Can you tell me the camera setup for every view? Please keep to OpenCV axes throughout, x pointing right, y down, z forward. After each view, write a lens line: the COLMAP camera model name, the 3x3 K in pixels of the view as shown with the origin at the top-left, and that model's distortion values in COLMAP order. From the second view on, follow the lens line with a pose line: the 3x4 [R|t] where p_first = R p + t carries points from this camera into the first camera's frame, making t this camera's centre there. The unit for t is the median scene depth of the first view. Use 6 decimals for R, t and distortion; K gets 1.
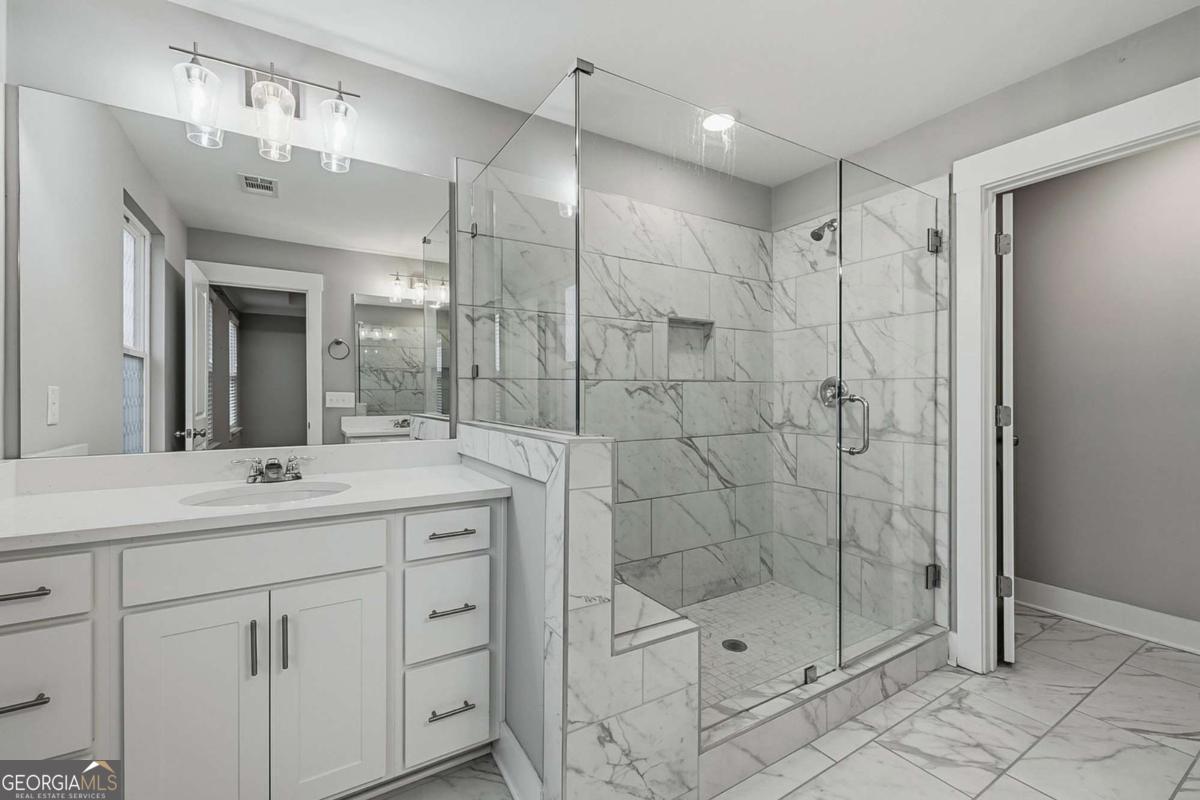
lens RADIAL K [[500.9, 0, 600.0], [0, 500.9, 398.5], [0, 0, 1]] dist [0.000030, -0.000016]
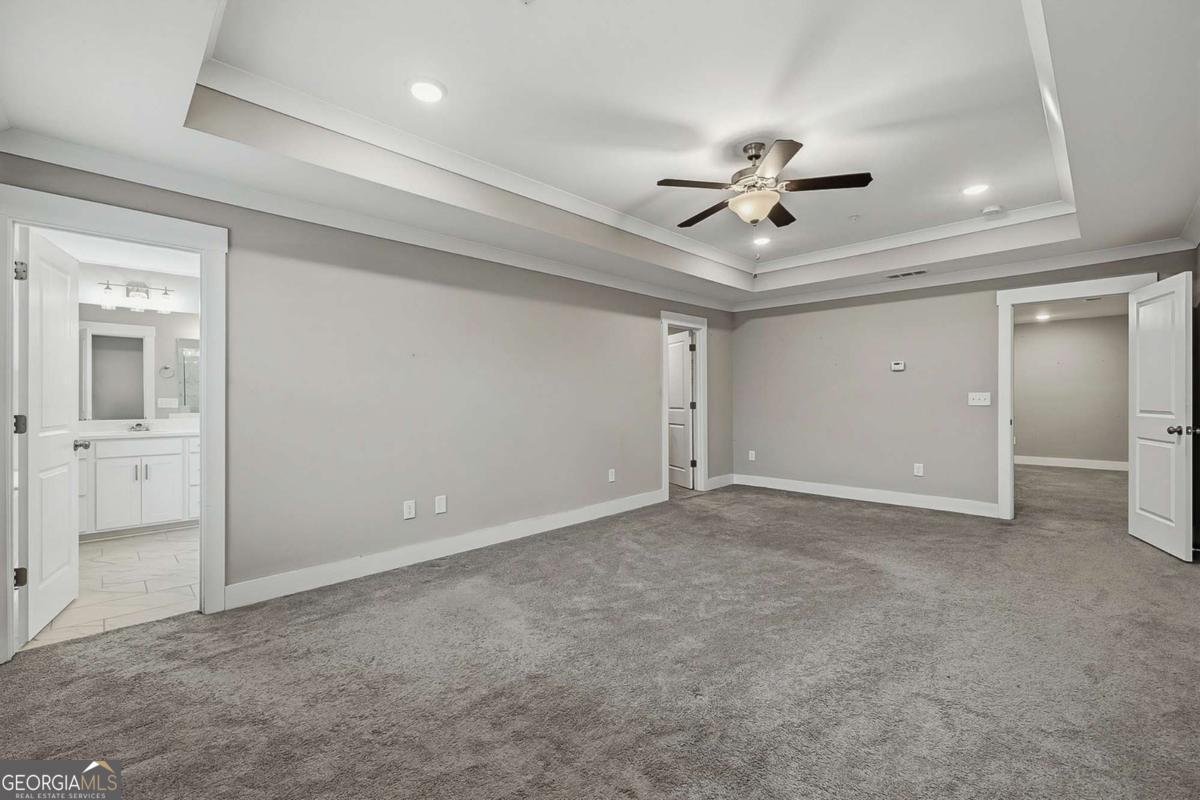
lens RADIAL K [[500.9, 0, 598.9], [0, 500.9, 397.4], [0, 0, 1]] dist [0.000030, -0.000016]
pose [[0.974644, -0.008517, 0.223597, 1.184357], [0.009838, 0.999940, -0.004793, 0.013824], [-0.223543, 0.006872, 0.974670, -2.210964]]
